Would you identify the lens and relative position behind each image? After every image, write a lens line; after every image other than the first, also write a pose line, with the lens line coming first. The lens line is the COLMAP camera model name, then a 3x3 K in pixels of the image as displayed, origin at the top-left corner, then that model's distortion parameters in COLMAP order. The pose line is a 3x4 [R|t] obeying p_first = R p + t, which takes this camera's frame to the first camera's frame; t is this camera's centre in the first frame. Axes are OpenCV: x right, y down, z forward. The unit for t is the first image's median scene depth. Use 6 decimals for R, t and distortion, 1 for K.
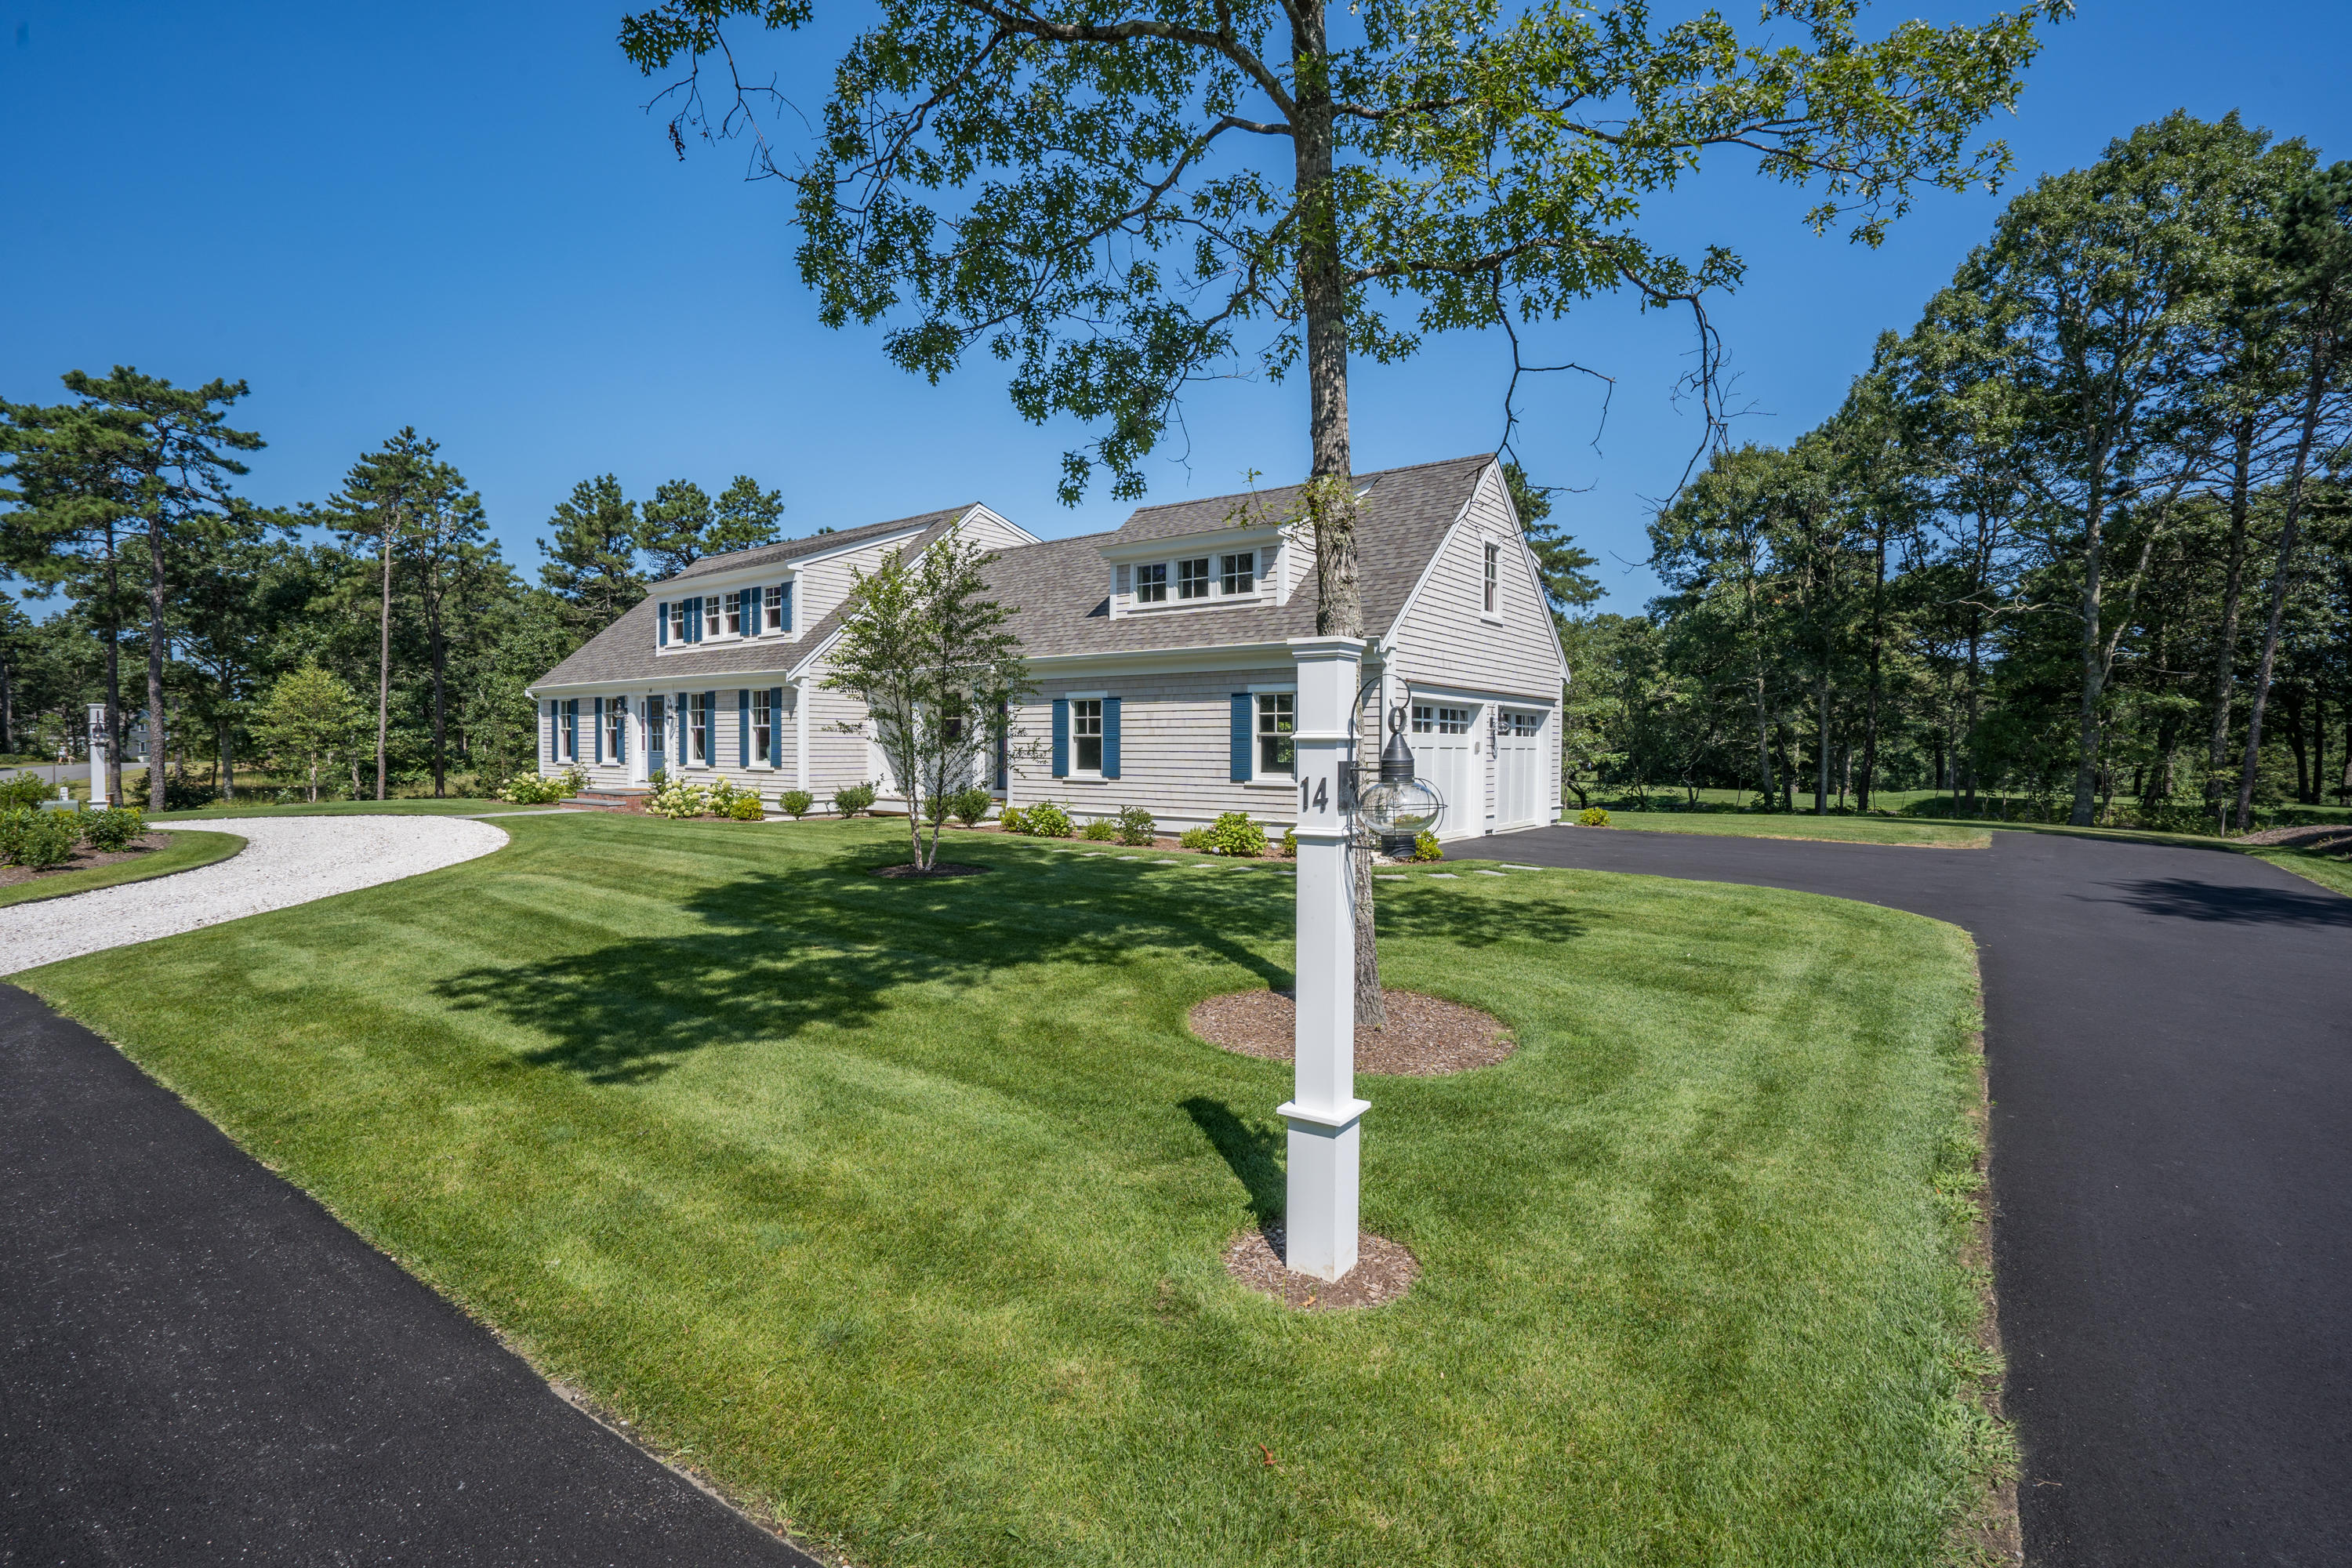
lens RADIAL K [[1051.8, 0, 1167.9], [0, 1051.8, 802.0], [0, 0, 1]] dist [-0.053860, 0.022211]
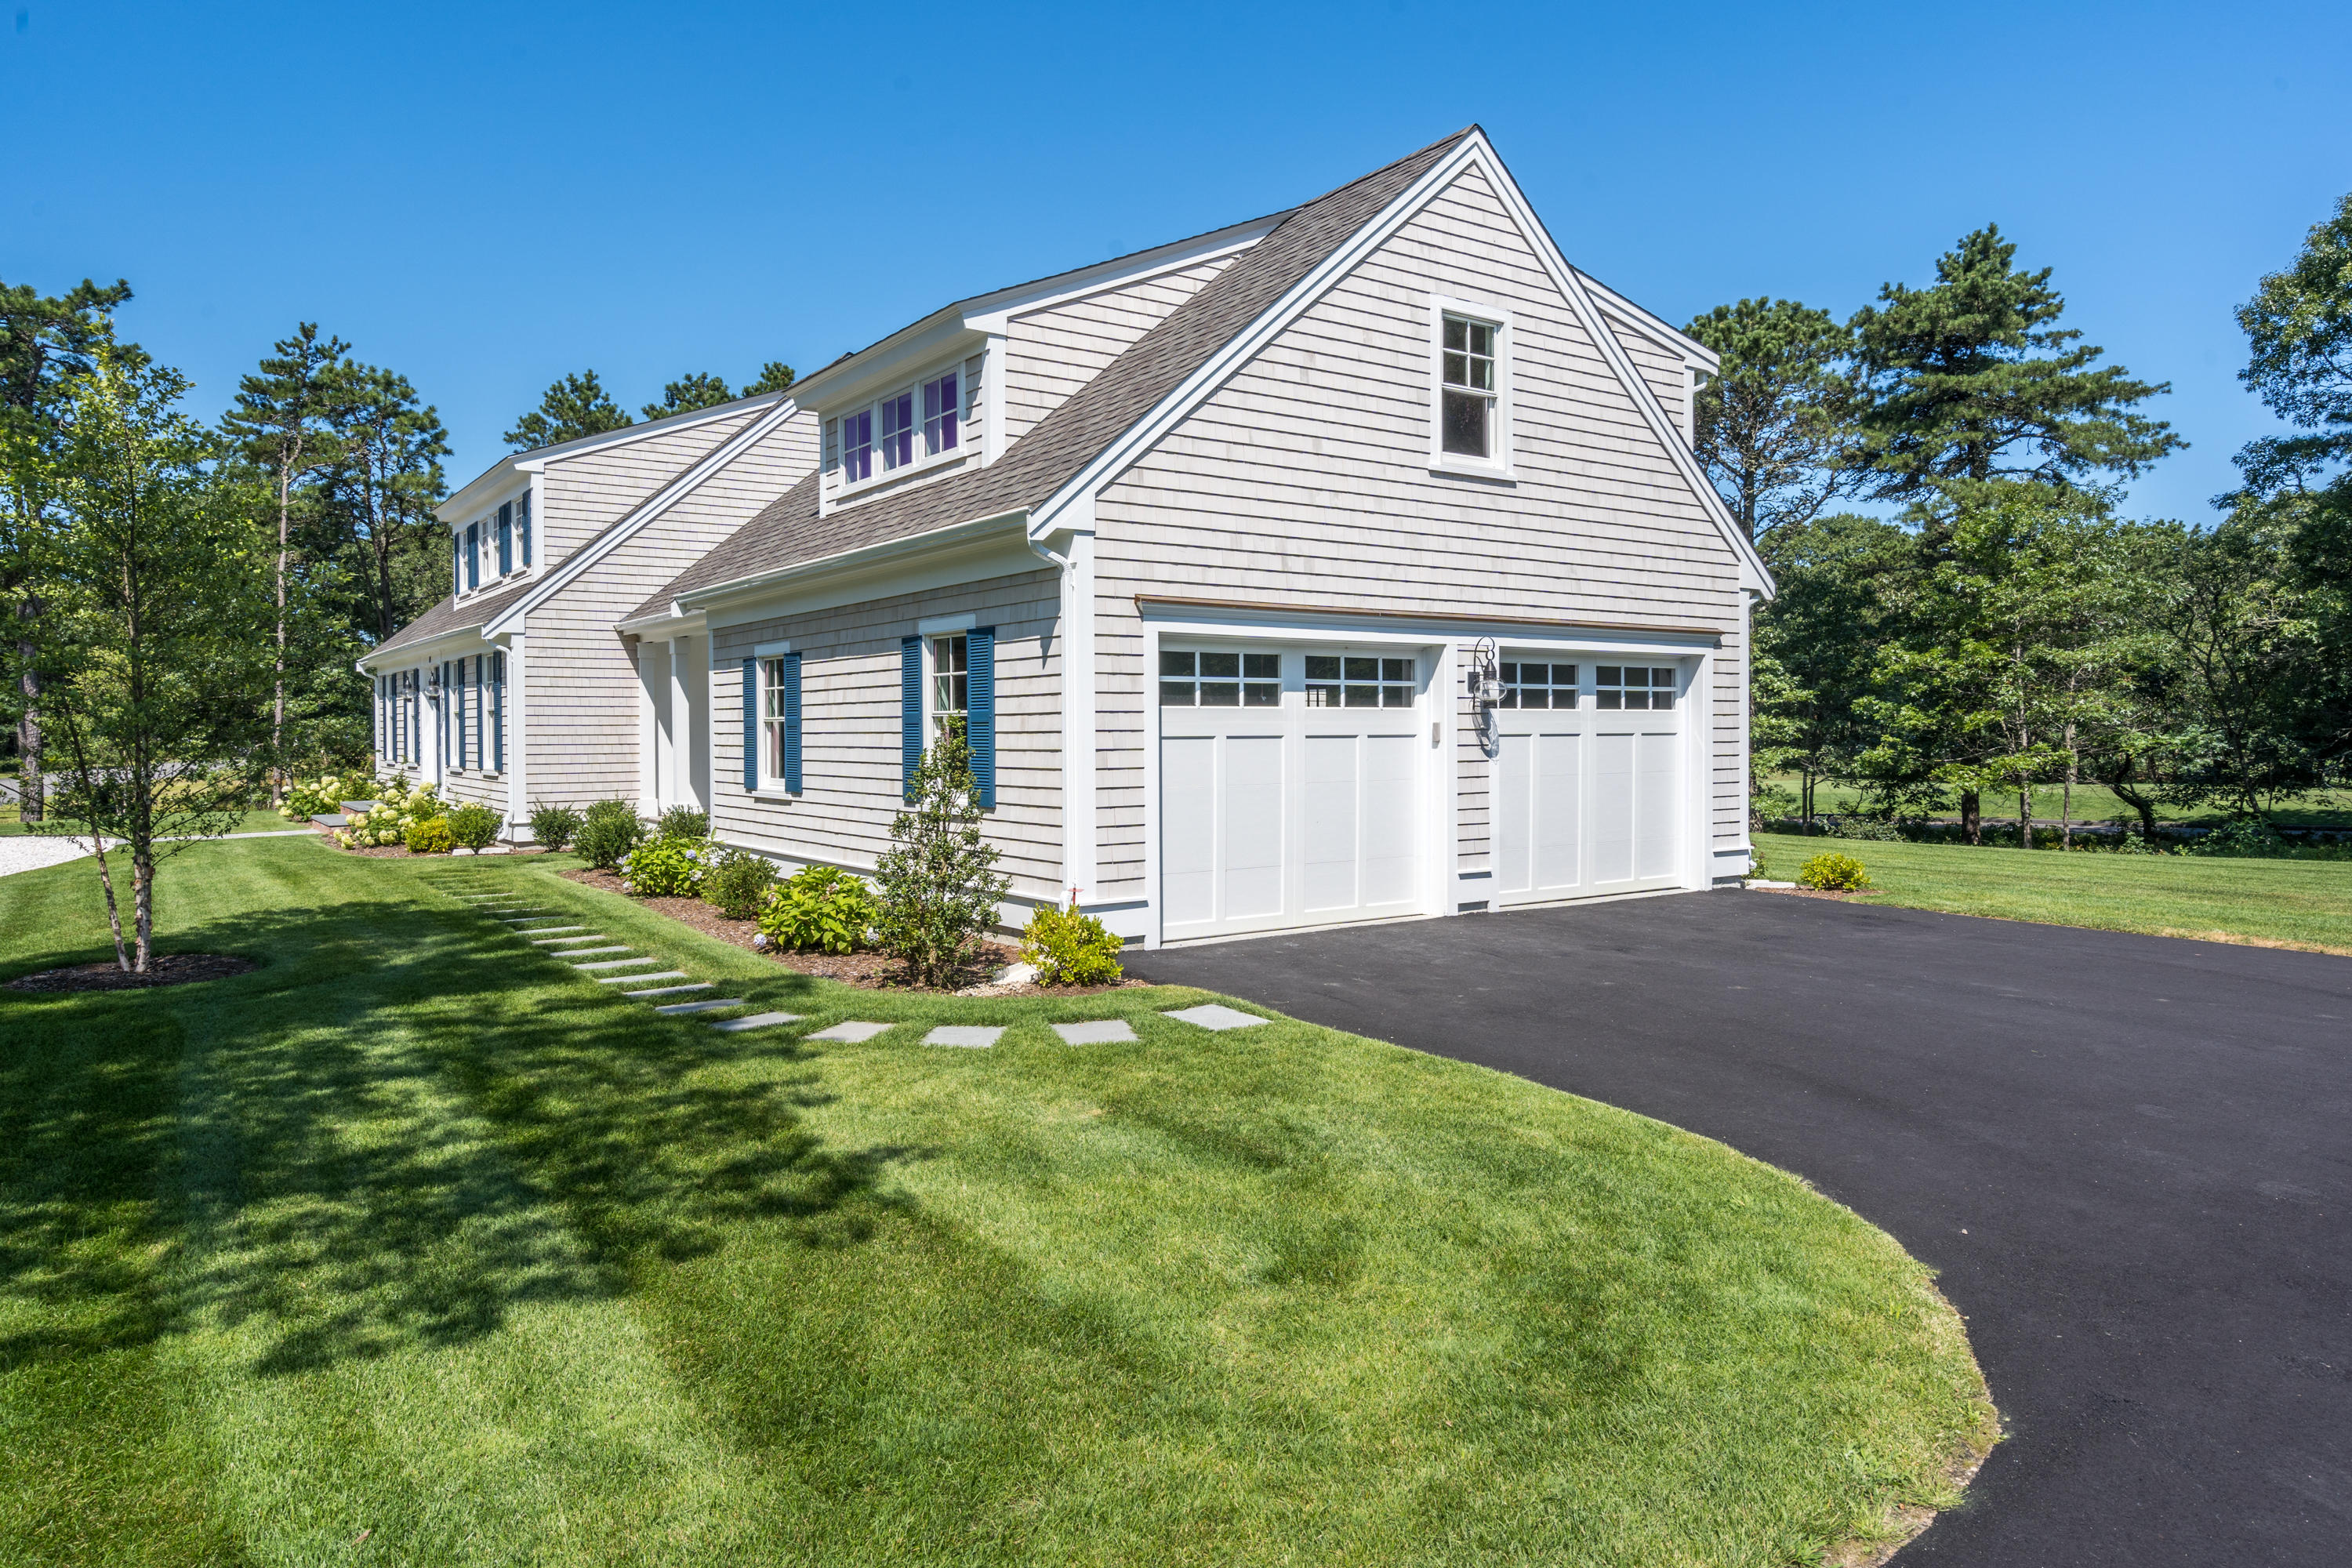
lens RADIAL K [[1434.8, 0, 1171.9], [0, 1434.8, 776.3], [0, 0, 1]] dist [0.005347, 0.000654]
pose [[0.955717, -0.000492, -0.294286, 0.254260], [-0.005482, 0.999795, -0.019476, -0.012639], [0.294235, 0.020227, 0.955519, 0.219410]]
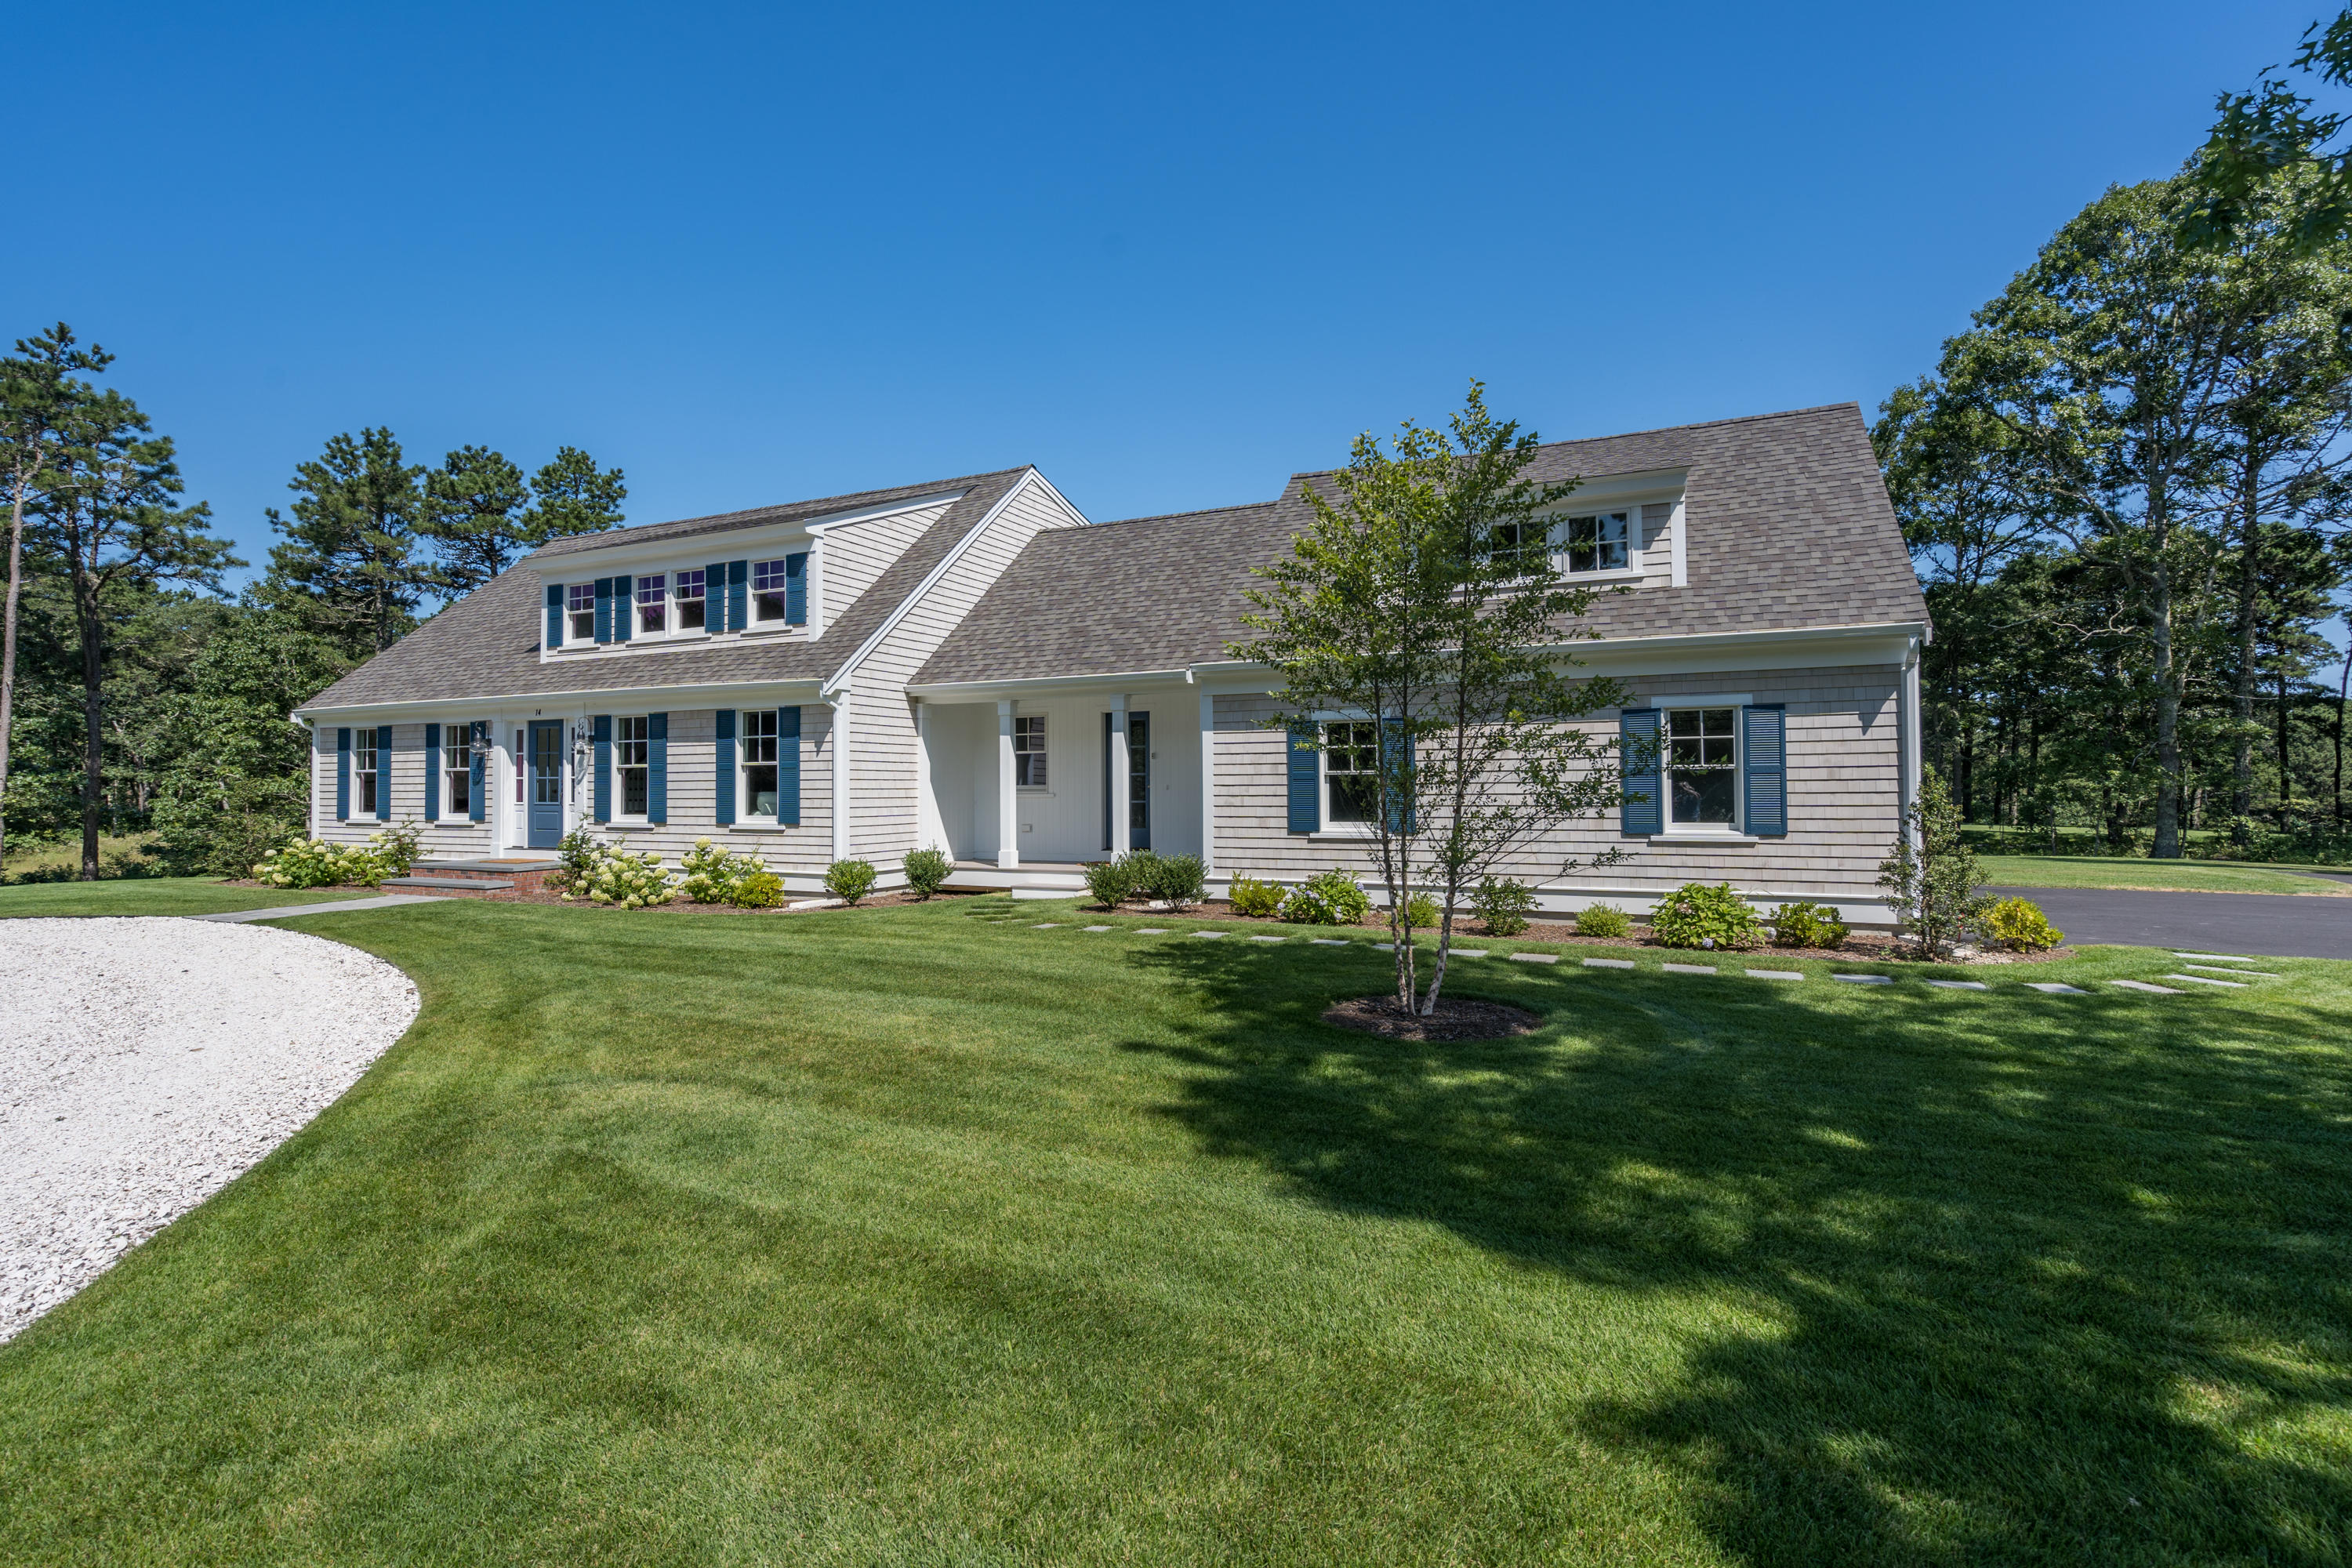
lens RADIAL K [[1048.8, 0, 1176.0], [0, 1048.8, 784.0], [0, 0, 1]] dist [-0.001108, -0.001174]
pose [[0.975283, -0.012616, 0.220599, -0.239979], [0.024520, 0.998382, -0.051306, -0.016131], [-0.219595, 0.055447, 0.974014, 0.246262]]
